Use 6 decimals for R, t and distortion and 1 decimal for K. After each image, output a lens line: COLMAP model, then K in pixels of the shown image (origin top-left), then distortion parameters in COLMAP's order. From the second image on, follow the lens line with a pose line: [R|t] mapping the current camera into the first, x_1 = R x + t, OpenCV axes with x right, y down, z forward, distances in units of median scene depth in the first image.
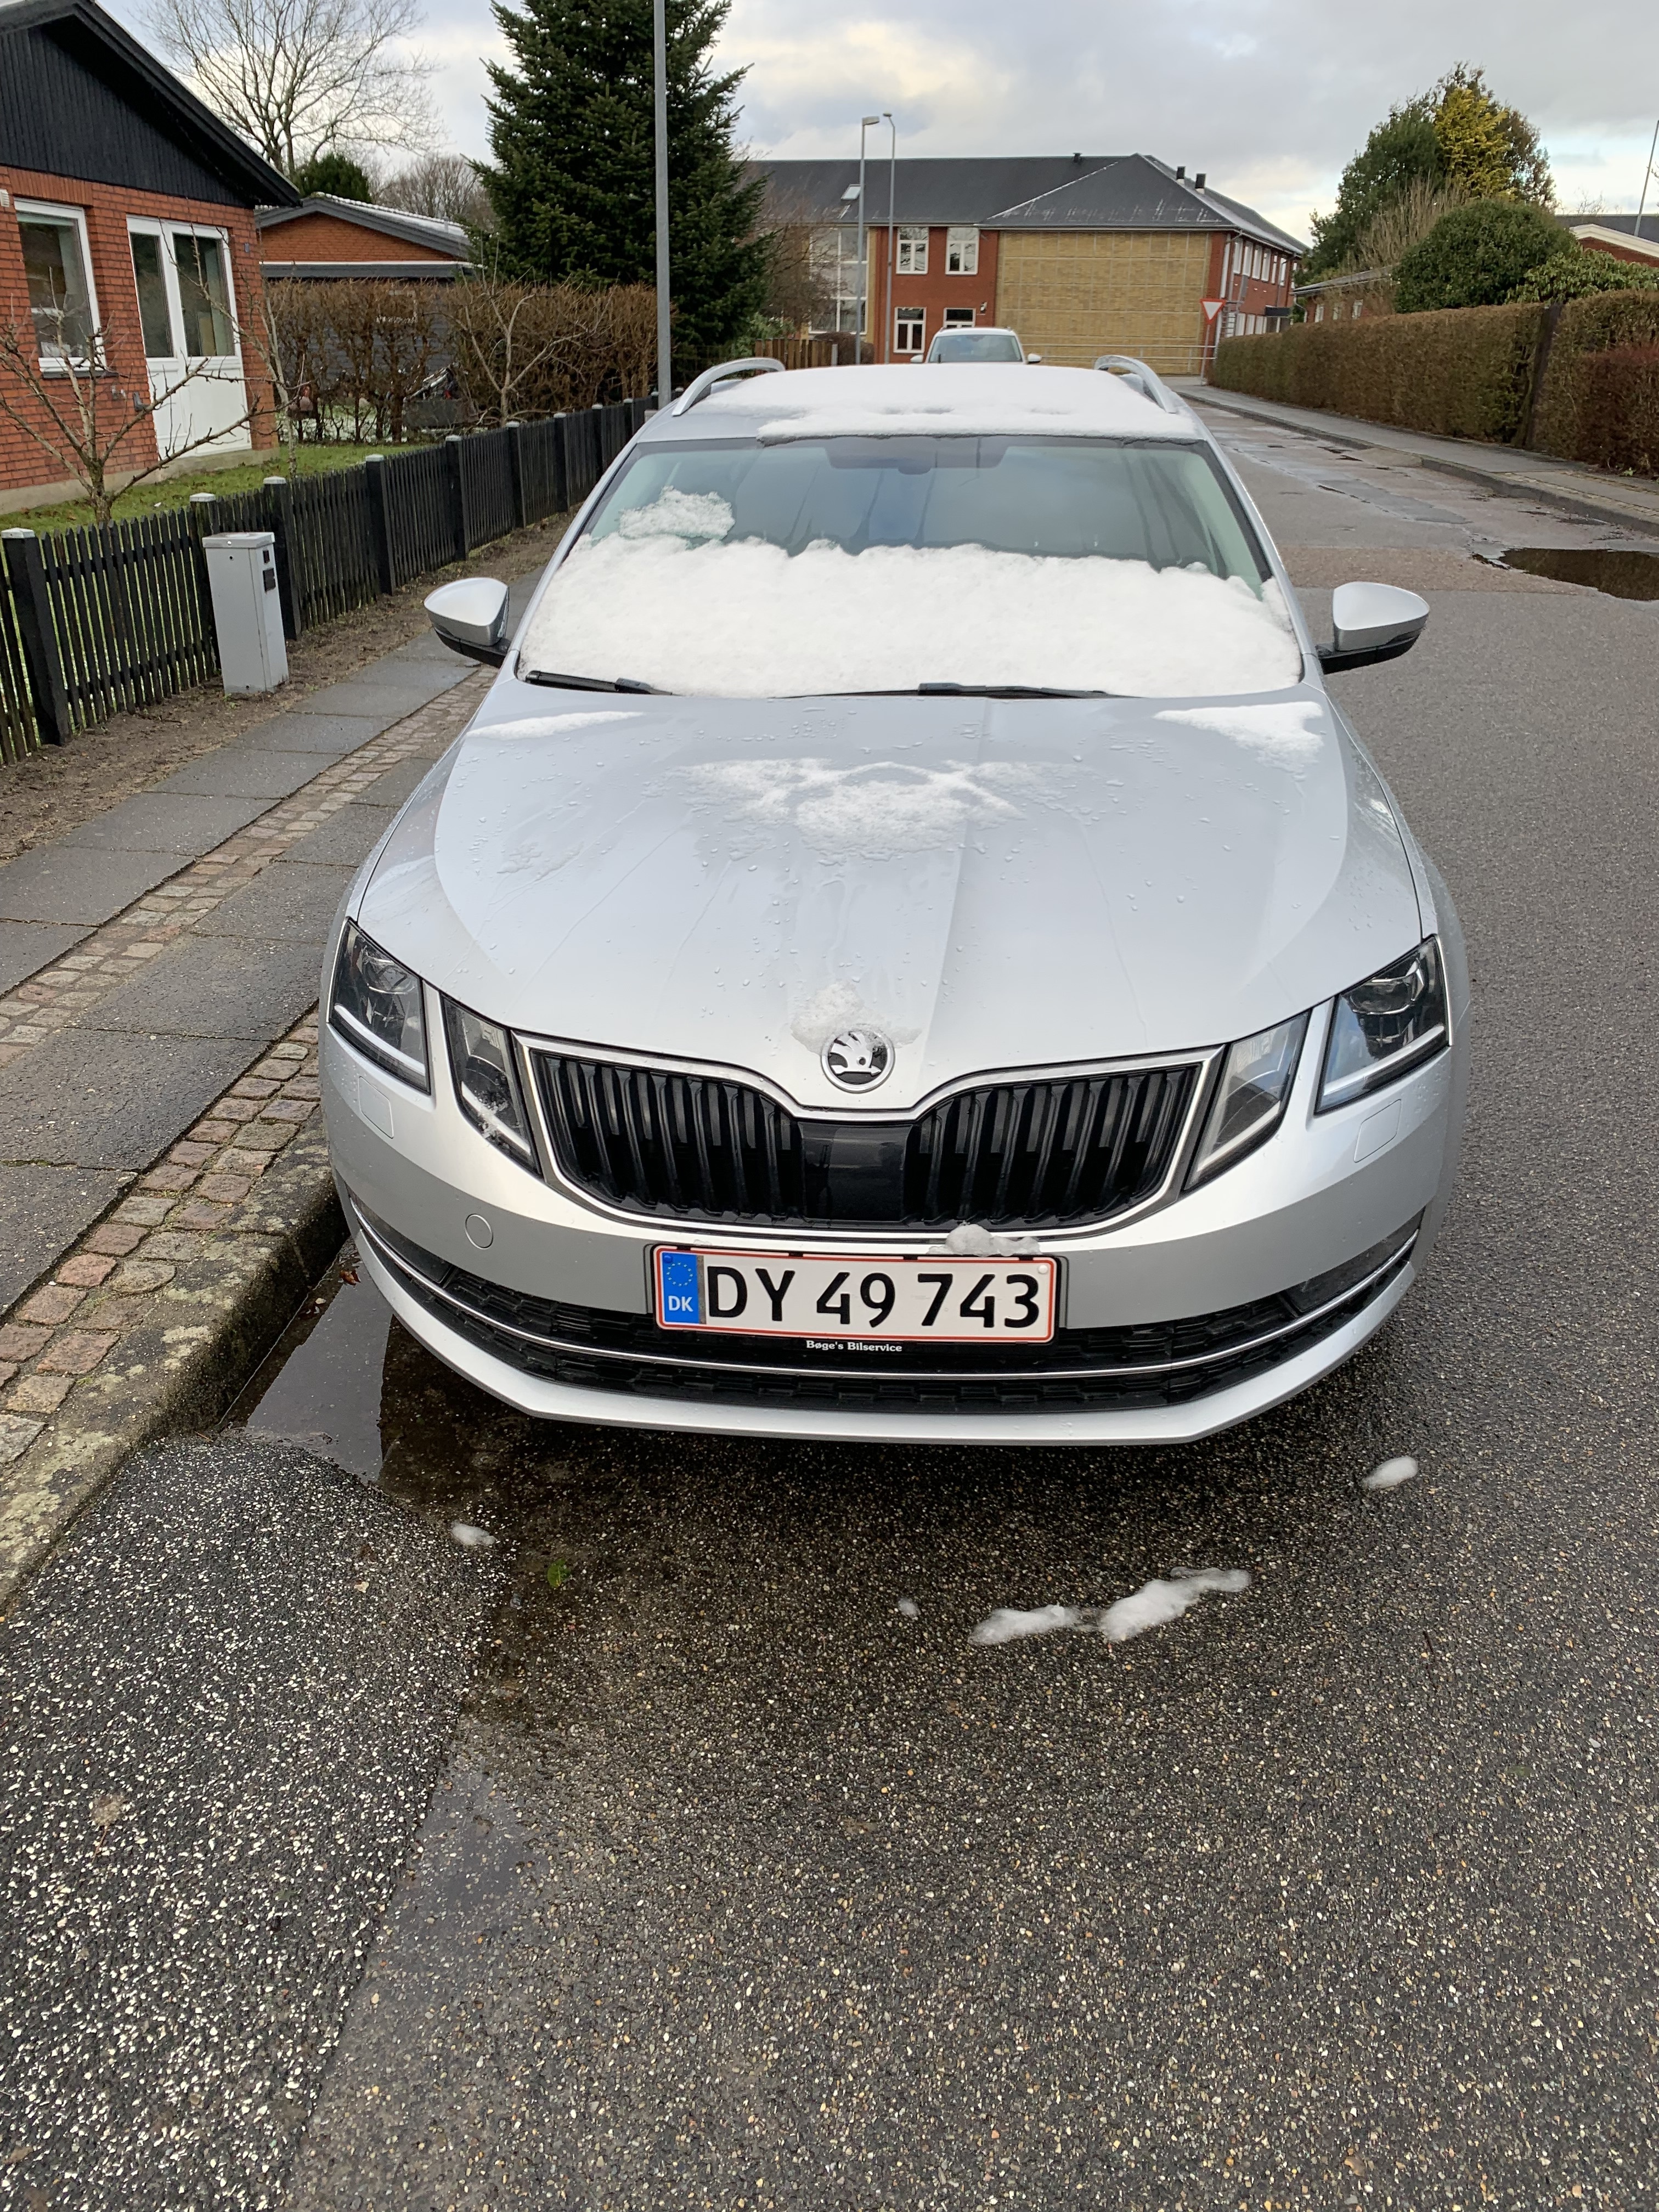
lens RADIAL K [[1672.3, 0, 835.9], [0, 1672.3, 1092.3], [0, 0, 1]] dist [0.031380, -0.021377]
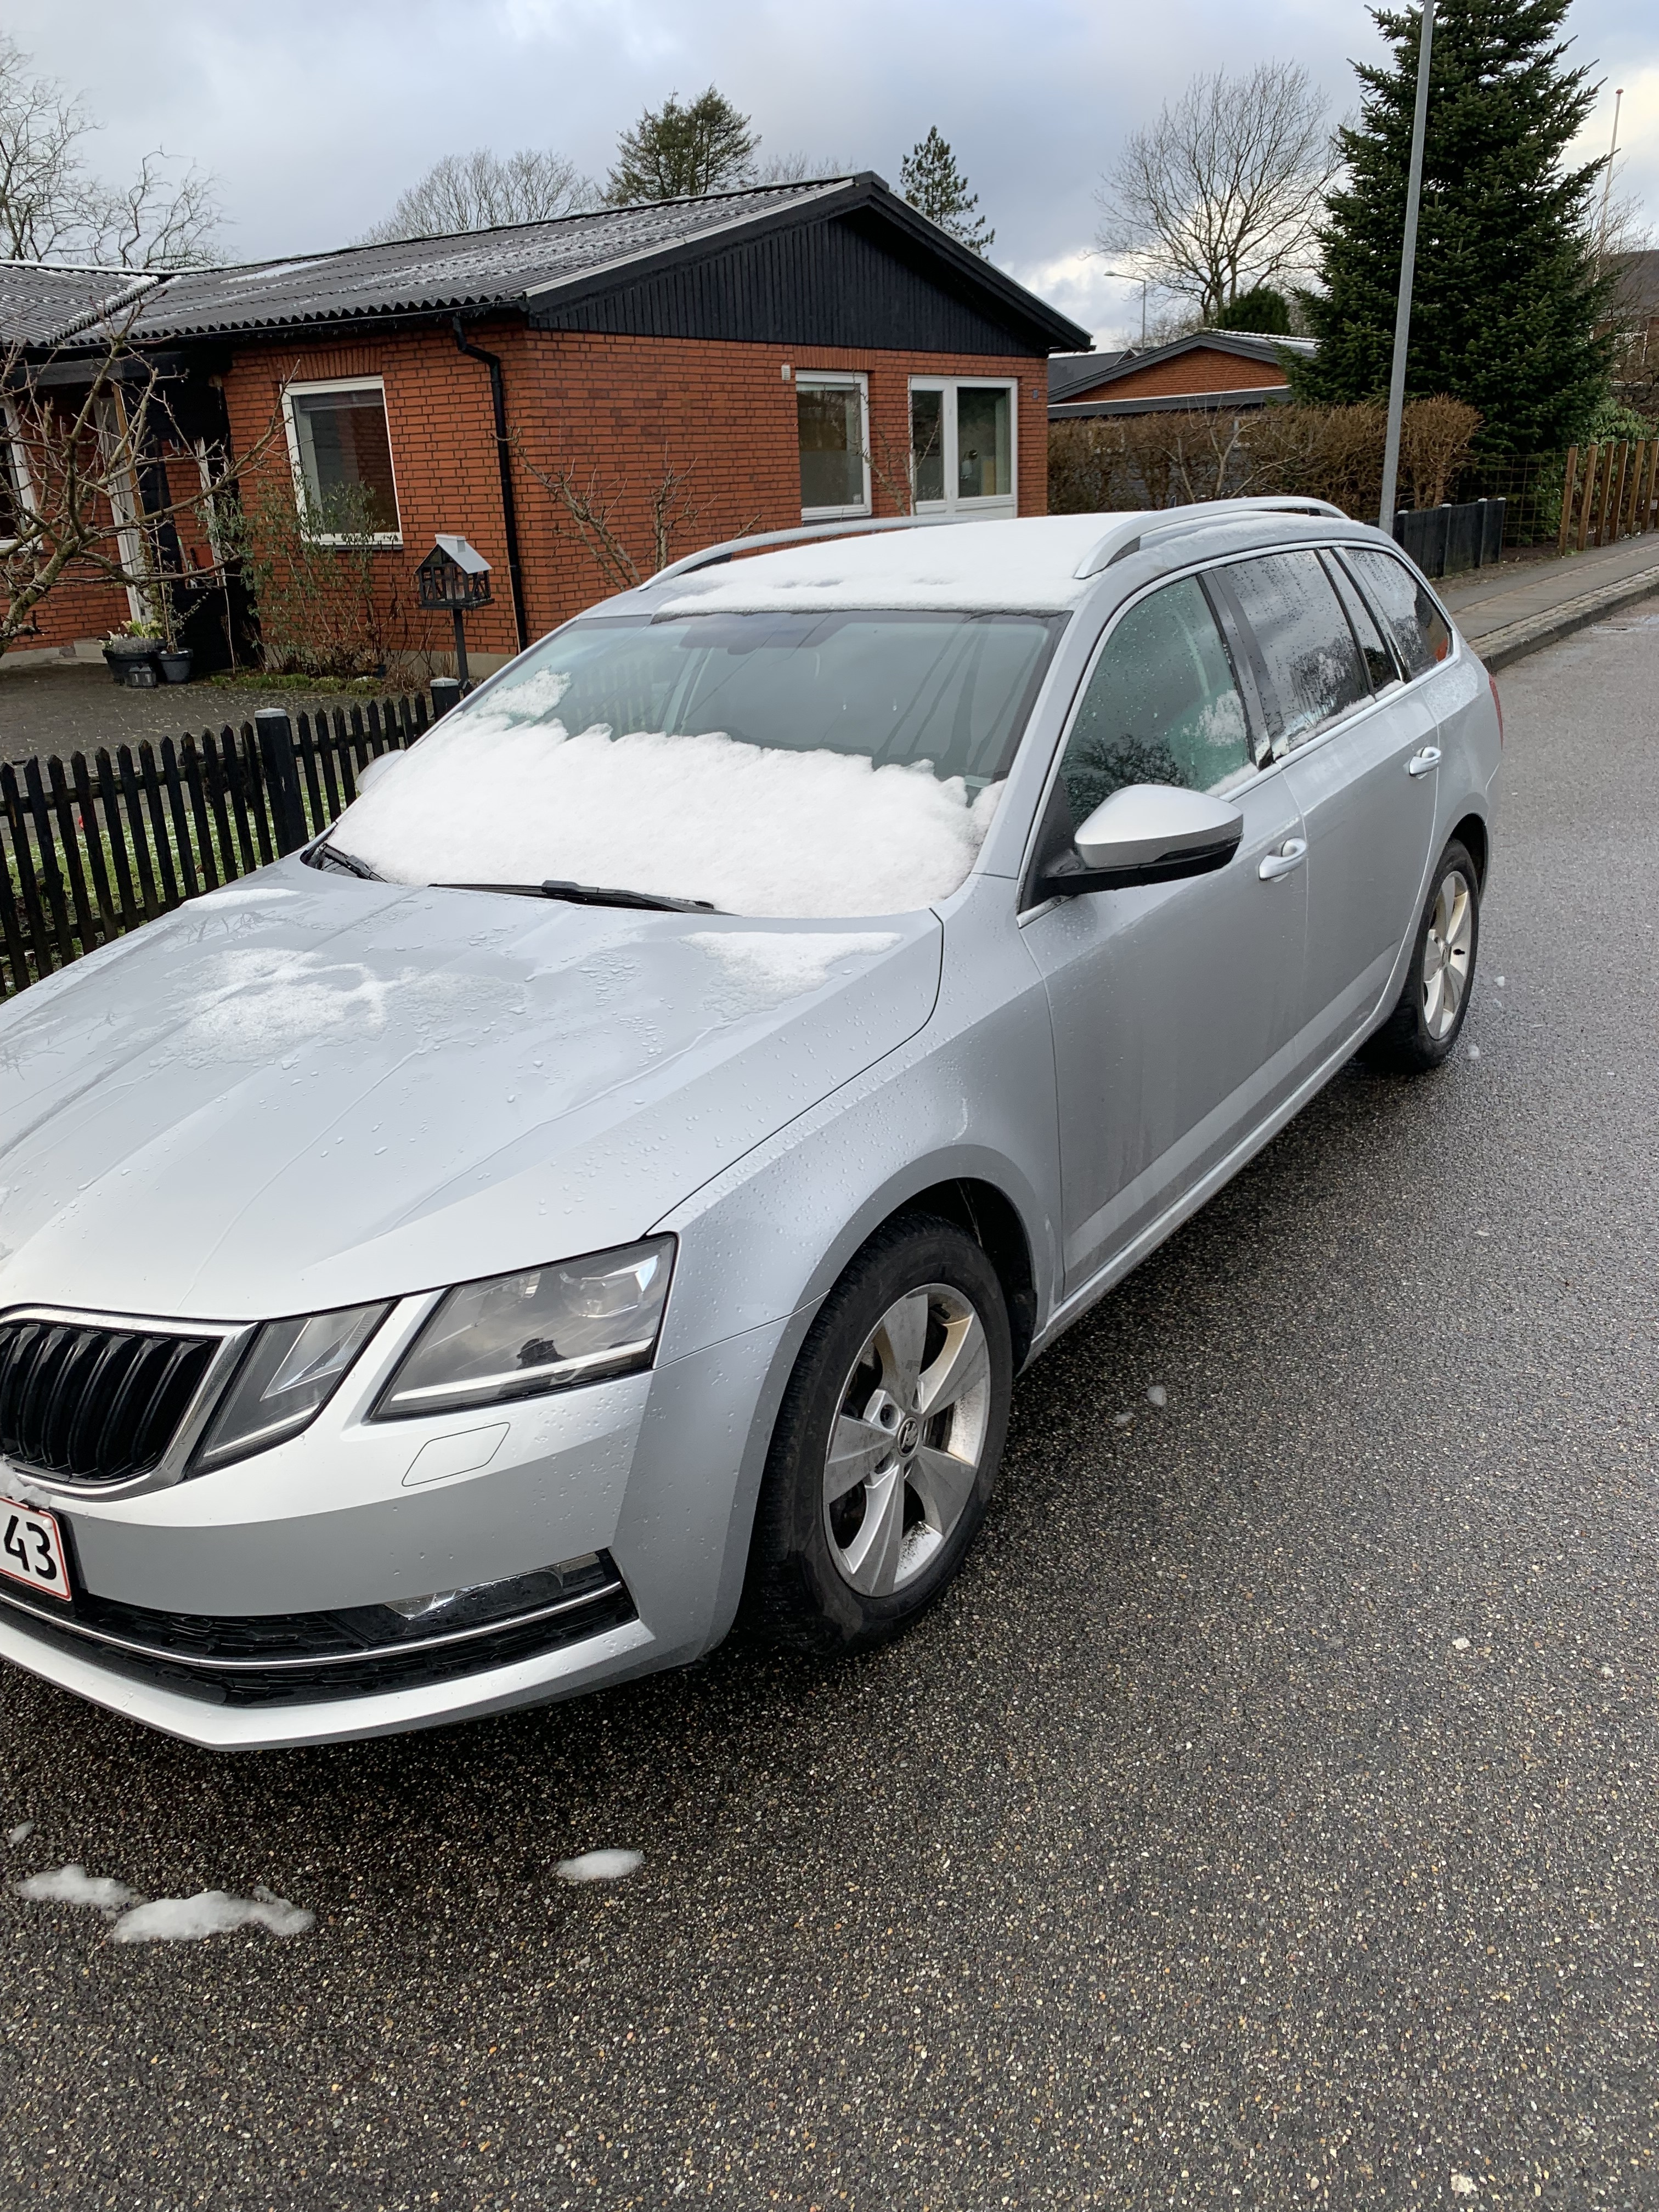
lens RADIAL K [[1672.3, 0, 838.6], [0, 1672.3, 1120.2], [0, 0, 1]] dist [0.031380, -0.021377]
pose [[0.871541, 0.132978, -0.471947, 0.117137], [-0.154047, 0.988045, -0.006081, -0.022823], [0.465496, 0.078002, 0.881606, 0.043780]]
